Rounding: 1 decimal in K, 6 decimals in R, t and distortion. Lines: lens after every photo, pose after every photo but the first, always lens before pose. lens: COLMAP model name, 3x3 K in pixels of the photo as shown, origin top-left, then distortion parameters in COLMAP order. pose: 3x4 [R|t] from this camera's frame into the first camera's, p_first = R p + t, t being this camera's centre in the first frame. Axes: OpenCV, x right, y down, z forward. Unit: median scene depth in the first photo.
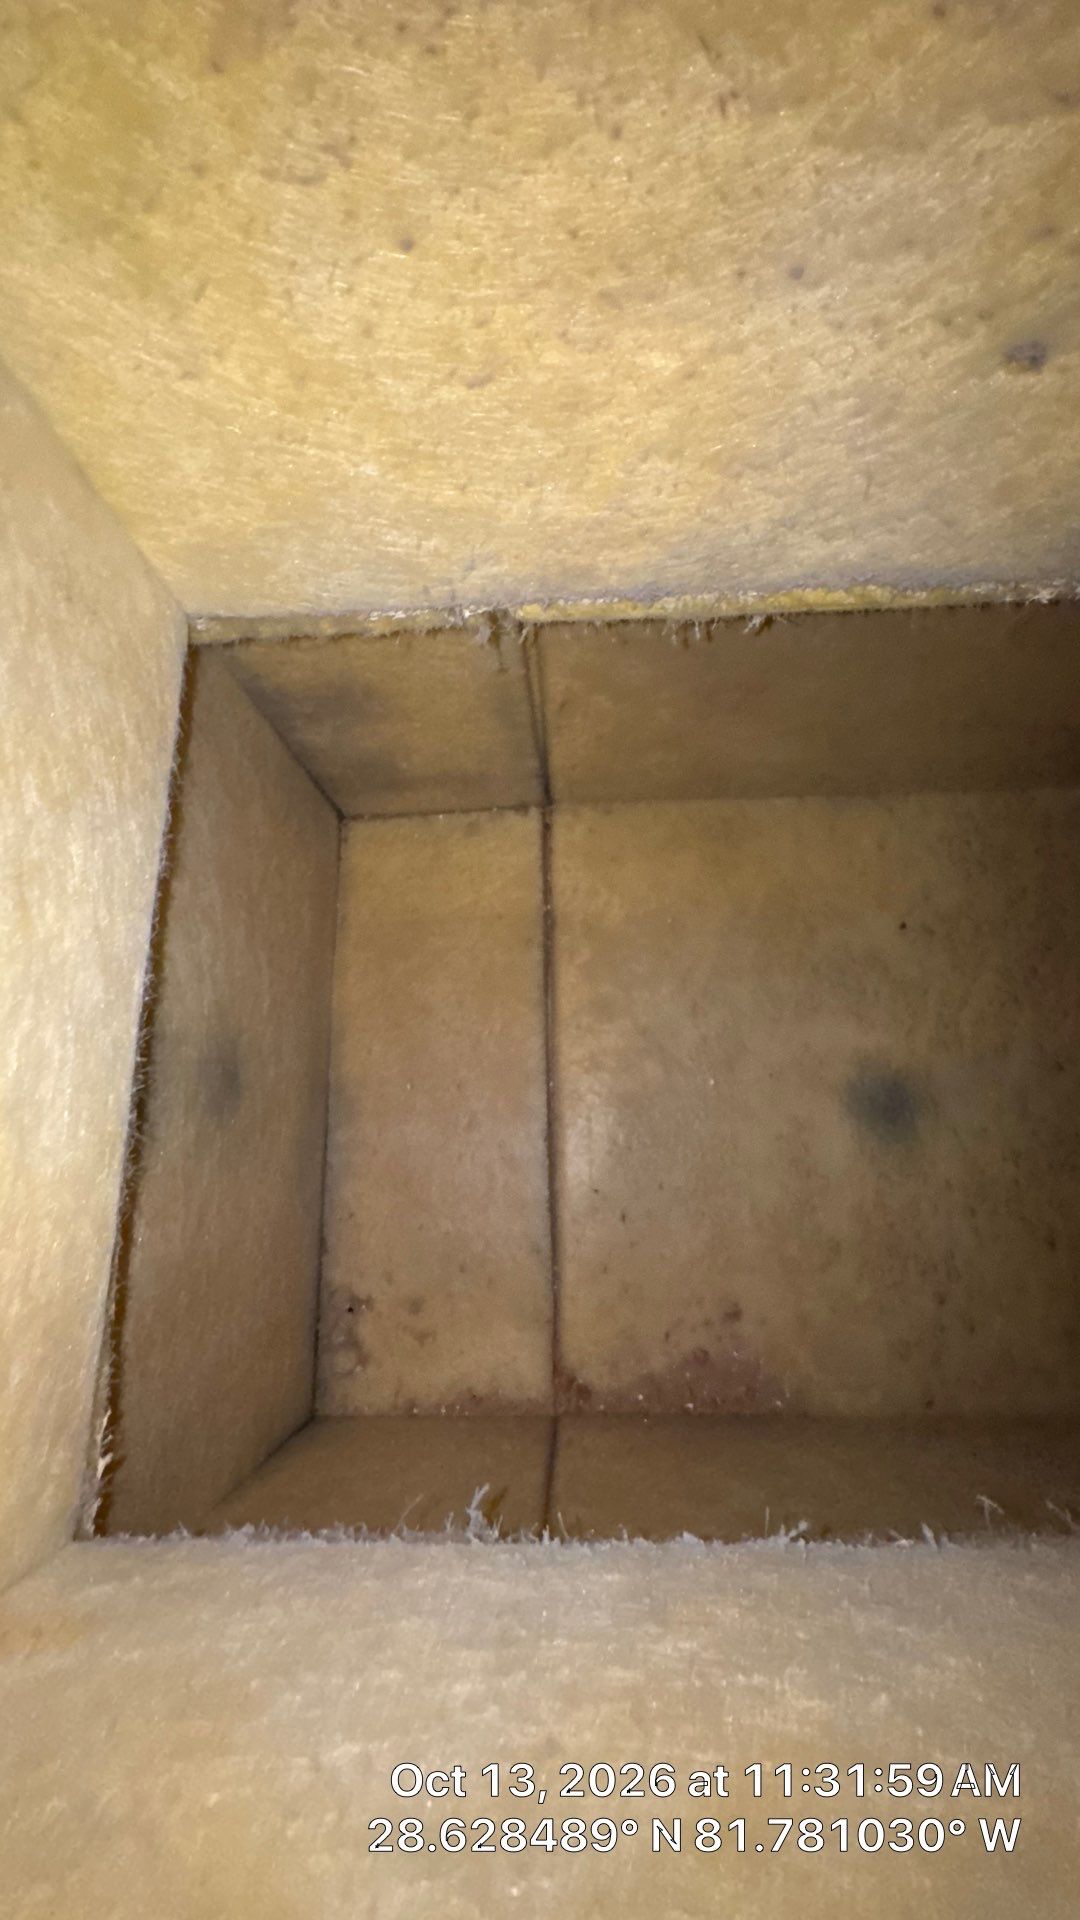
lens RADIAL K [[763.0, 0, 541.1], [0, 763.0, 955.6], [0, 0, 1]] dist [-0.012793, 0.000693]
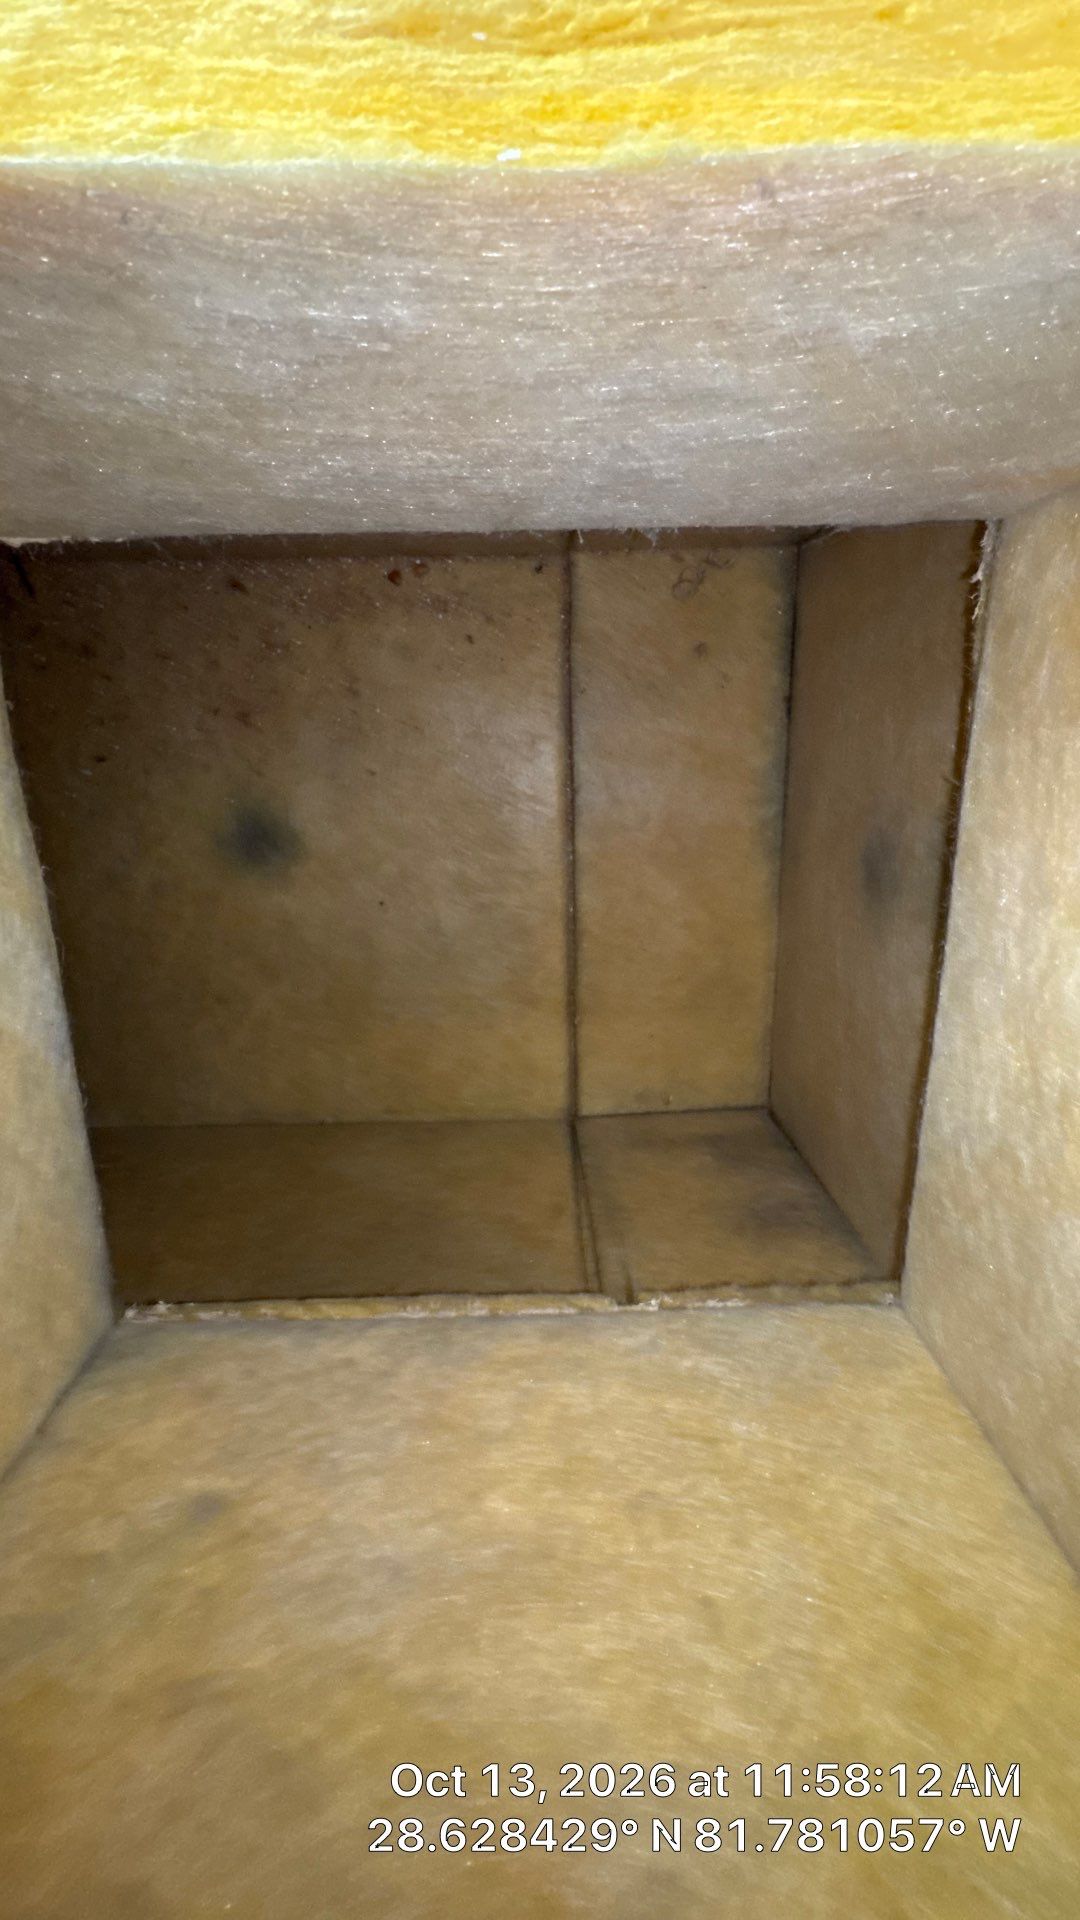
lens RADIAL K [[763.0, 0, 543.2], [0, 763.0, 955.7], [0, 0, 1]] dist [-0.012793, 0.000693]
pose [[-0.999429, -0.008282, 0.032746, 0.034490], [0.008214, -0.999964, -0.002197, 0.073560], [0.032763, -0.001927, 0.999461, -0.146873]]
